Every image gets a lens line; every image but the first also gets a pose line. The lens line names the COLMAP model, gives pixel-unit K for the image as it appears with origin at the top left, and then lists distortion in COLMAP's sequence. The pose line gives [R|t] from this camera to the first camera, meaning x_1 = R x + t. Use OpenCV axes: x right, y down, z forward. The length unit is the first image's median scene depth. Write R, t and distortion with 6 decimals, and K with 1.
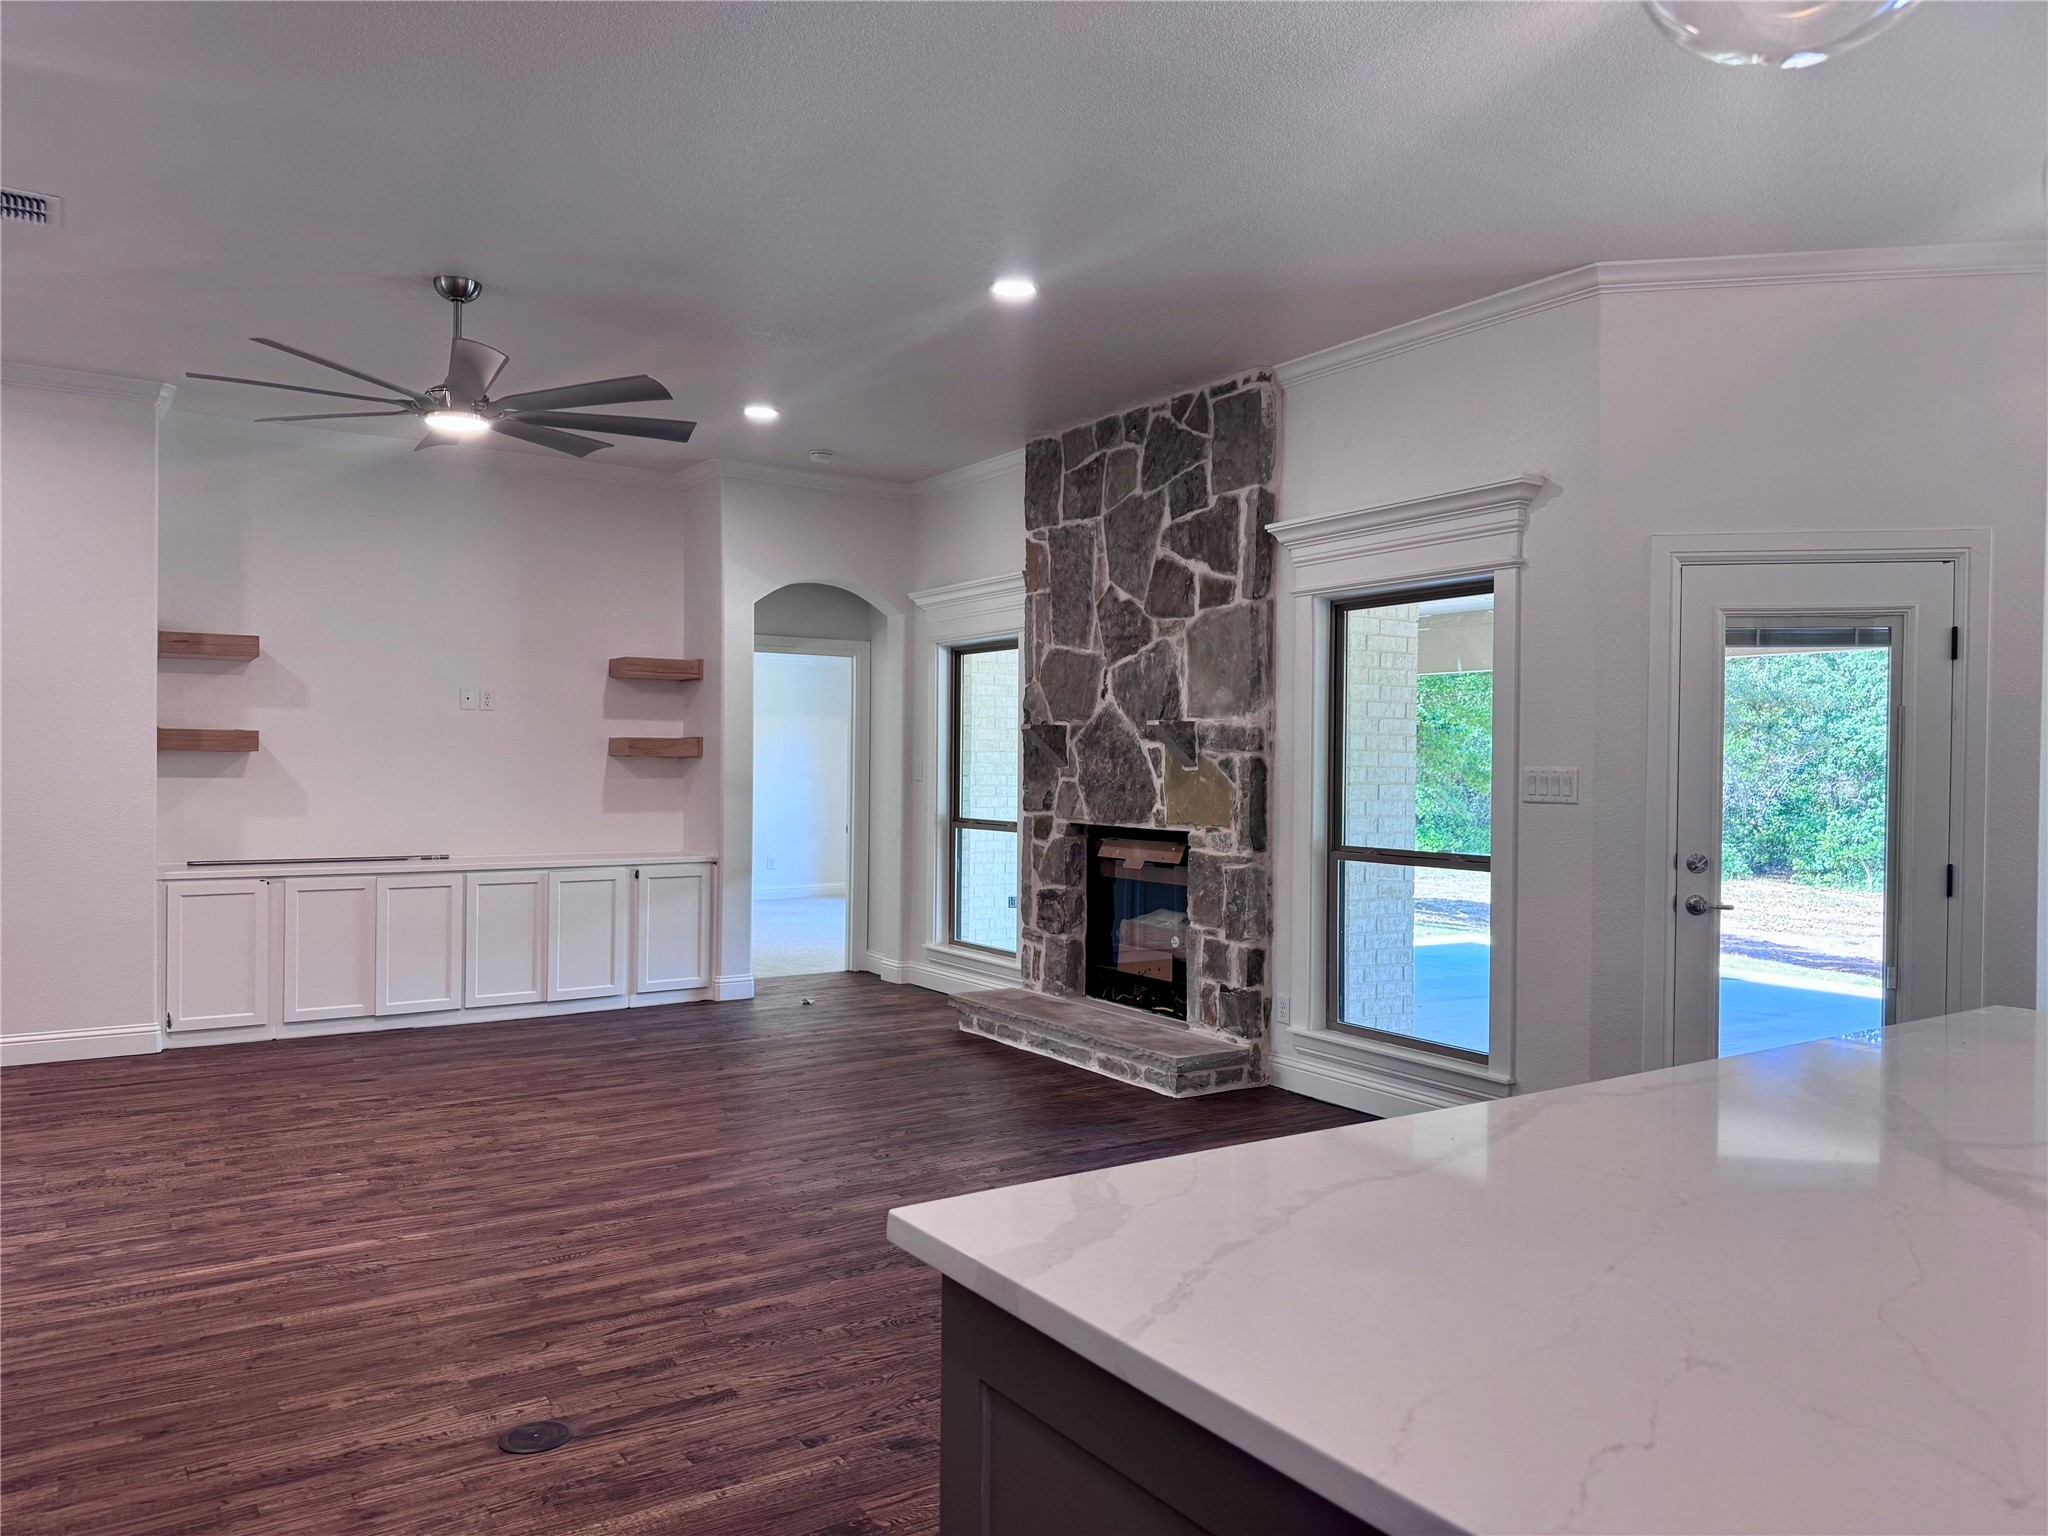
lens RADIAL K [[1434.8, 0, 1021.9], [0, 1434.8, 775.4], [0, 0, 1]] dist [0.084531, -0.099161]
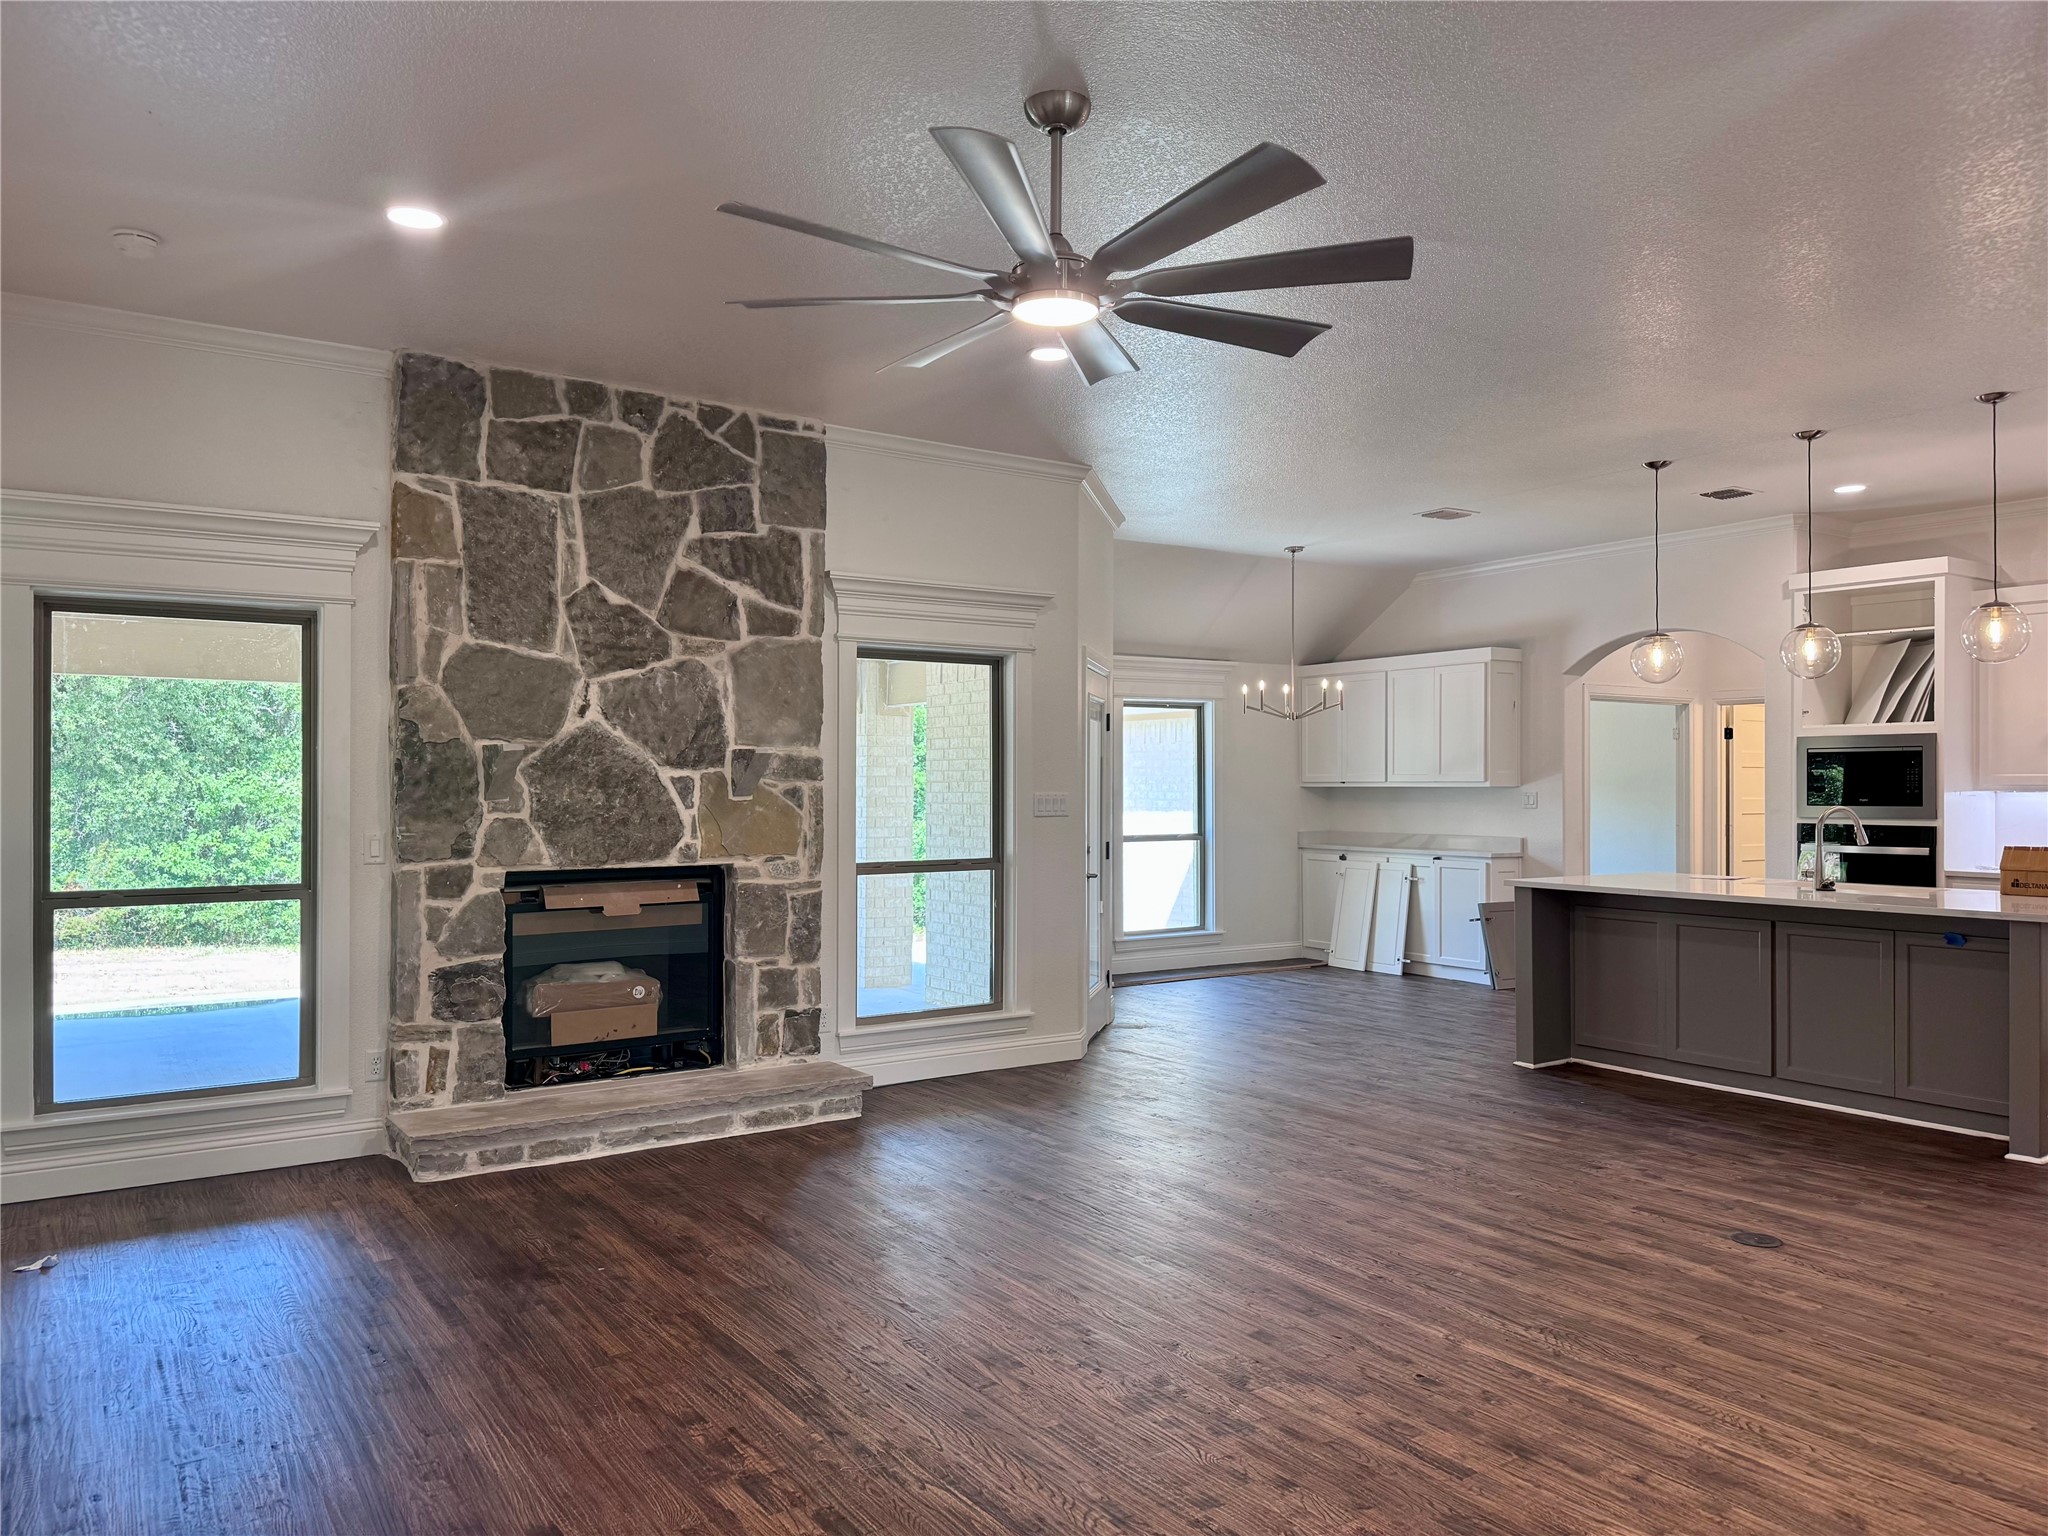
lens RADIAL K [[1434.8, 0, 1030.8], [0, 1434.8, 774.6], [0, 0, 1]] dist [0.084531, -0.099161]
pose [[-0.015793, -0.000926, 0.999875, -0.896535], [0.007675, 0.999970, 0.001047, -0.021161], [-0.999846, 0.007690, -0.015785, 0.861399]]
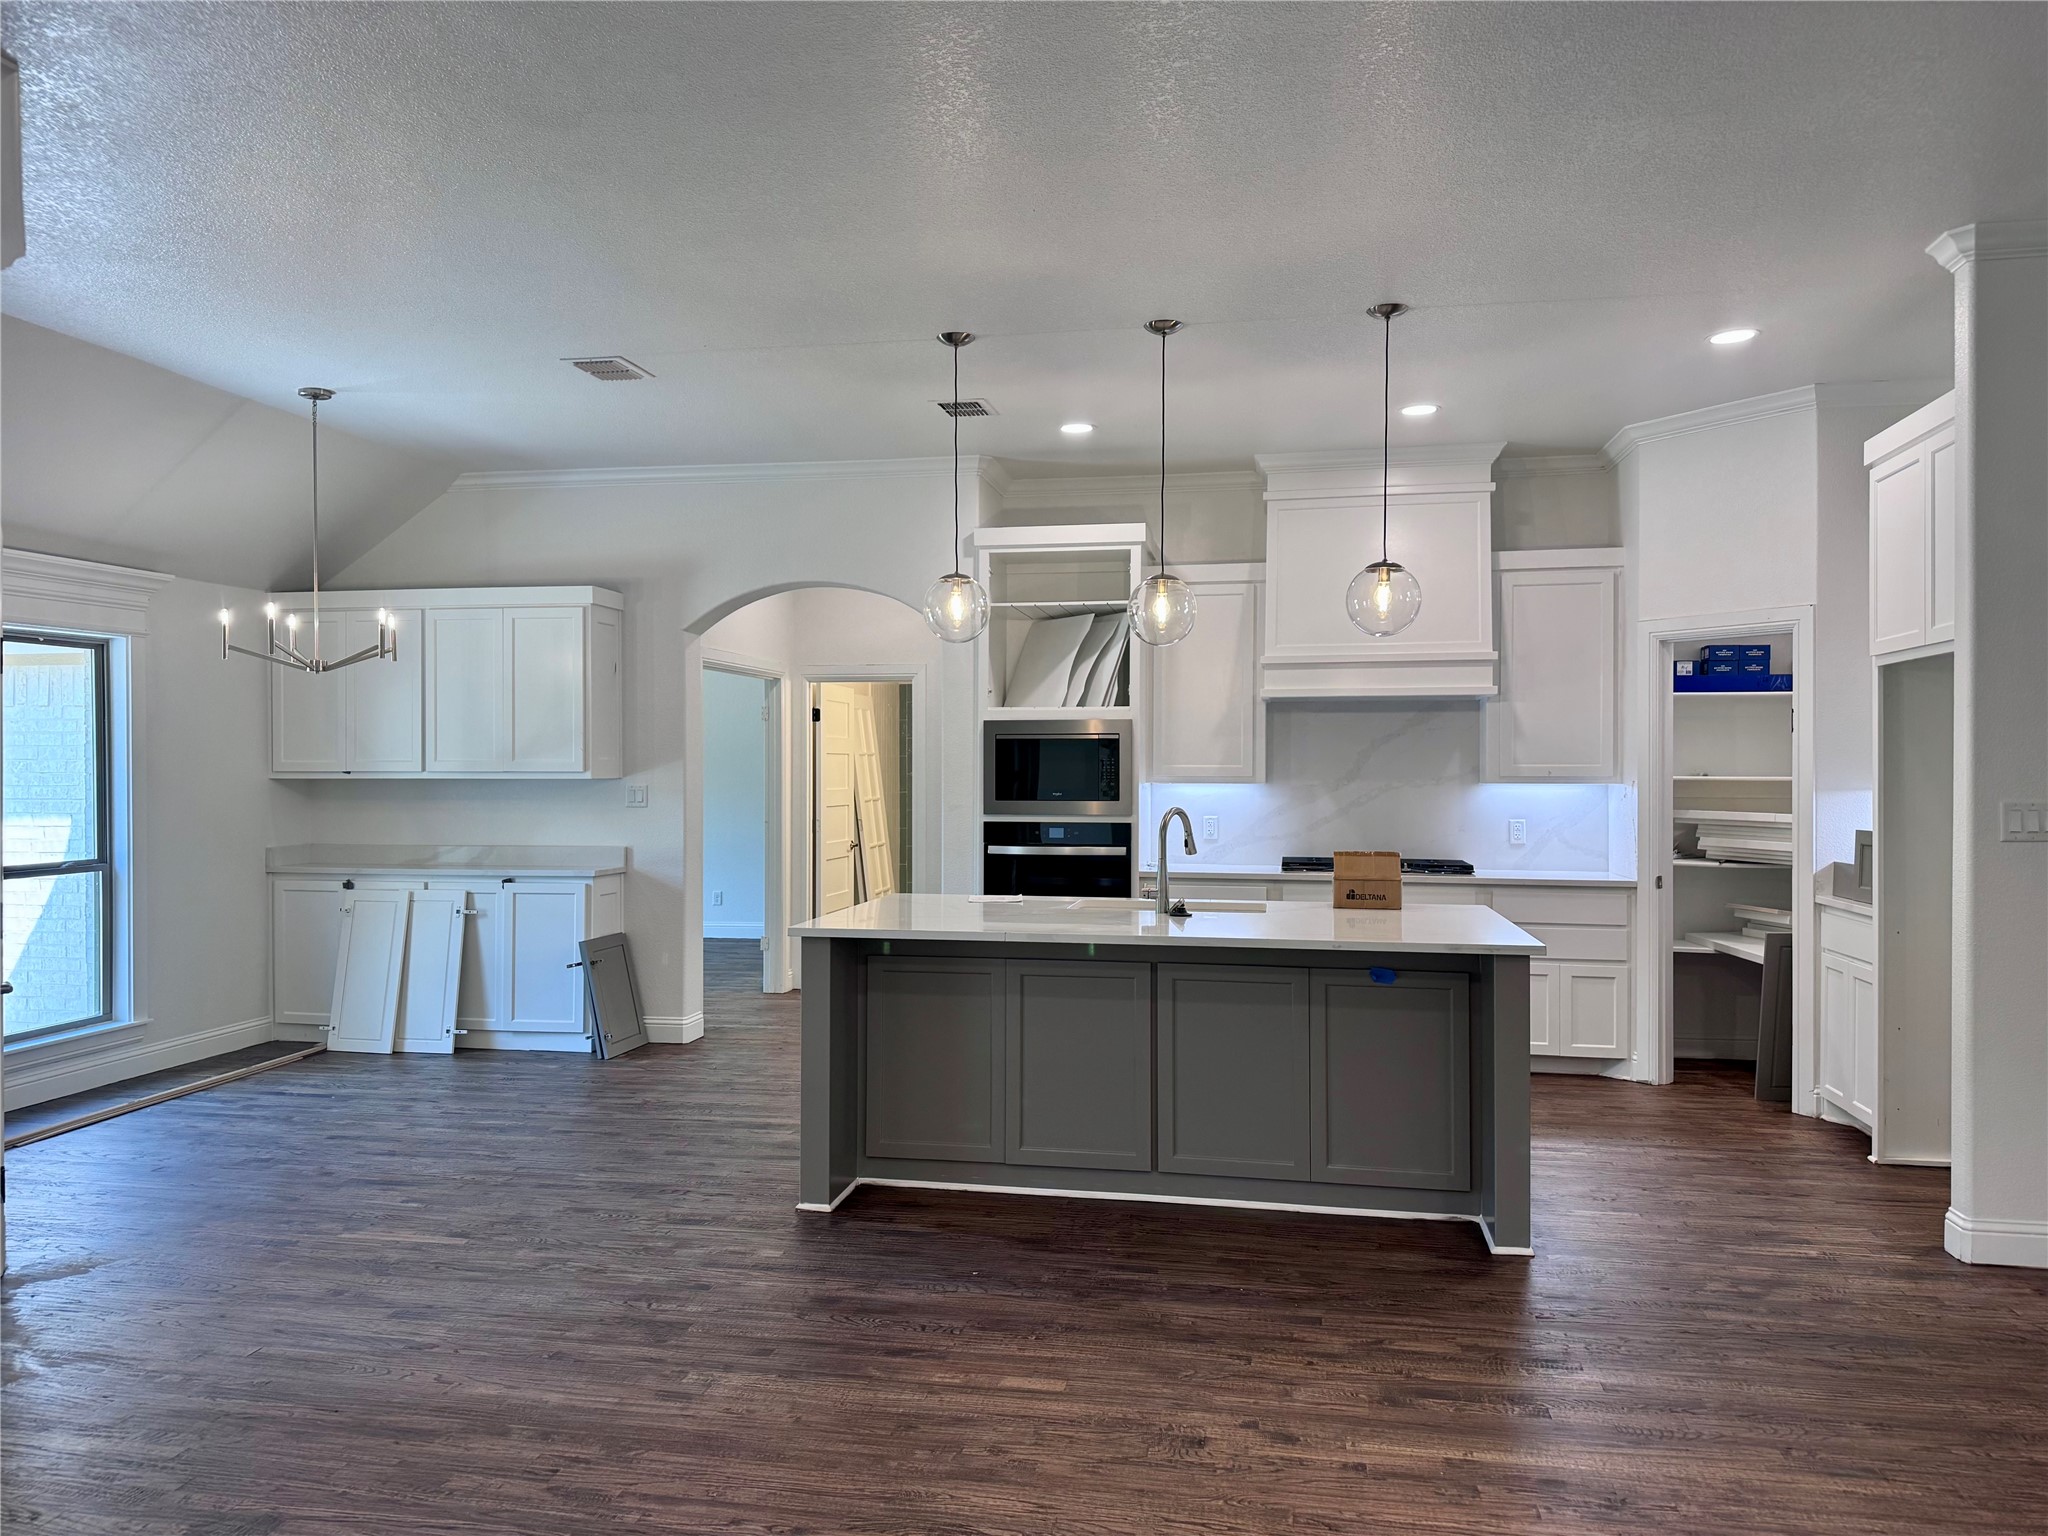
lens RADIAL K [[1434.8, 0, 1021.5], [0, 1434.8, 774.1], [0, 0, 1]] dist [0.084531, -0.099161]
pose [[-0.713543, -0.012273, 0.700504, -0.335044], [-0.000267, 0.999851, 0.017246, -0.026394], [-0.700611, 0.012119, -0.713440, 0.916644]]
